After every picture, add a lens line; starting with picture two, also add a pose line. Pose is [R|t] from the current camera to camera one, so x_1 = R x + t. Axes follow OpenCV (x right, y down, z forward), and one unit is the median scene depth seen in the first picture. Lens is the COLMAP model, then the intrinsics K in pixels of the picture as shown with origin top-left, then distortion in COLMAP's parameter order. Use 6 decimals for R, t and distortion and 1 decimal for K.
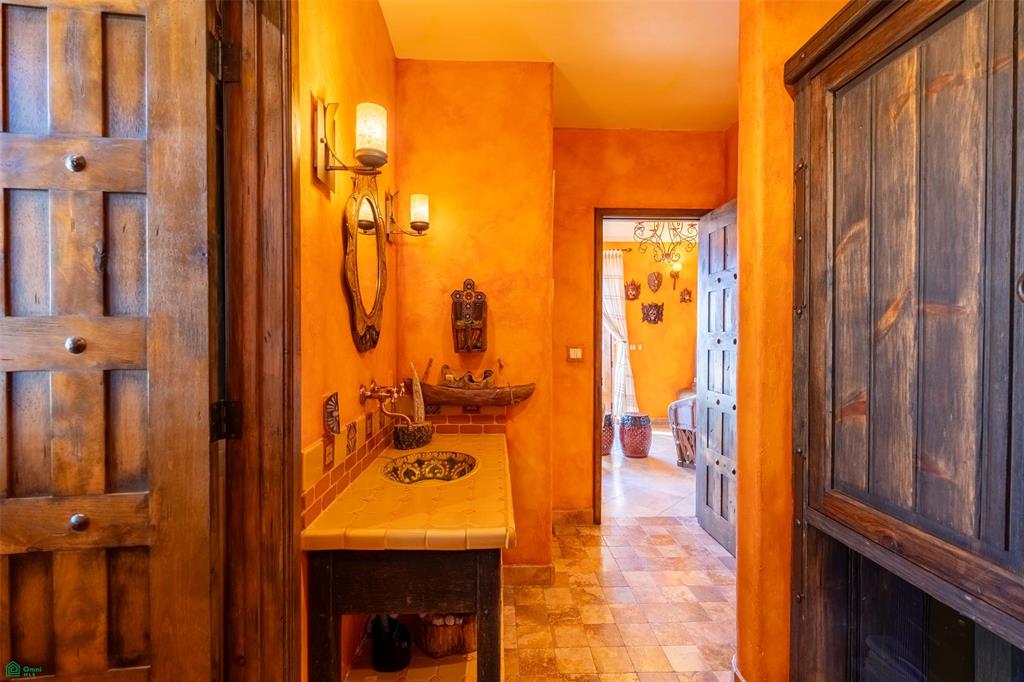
lens RADIAL K [[454.9, 0, 511.6], [0, 454.9, 342.0], [0, 0, 1]] dist [-0.002381, -0.000245]
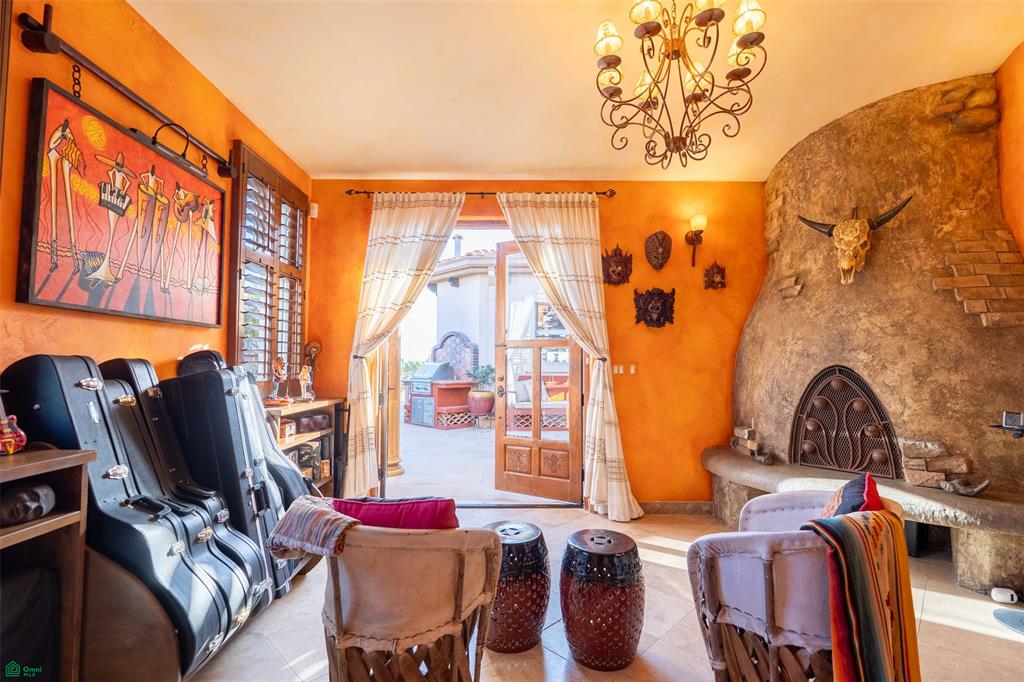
lens RADIAL K [[454.9, 0, 512.2], [0, 454.9, 341.8], [0, 0, 1]] dist [-0.002381, -0.000245]
pose [[0.999634, 0.005130, -0.026562, 0.154172], [-0.006607, 0.998419, -0.055822, 0.009744], [0.026234, 0.055978, 0.998087, 0.452285]]
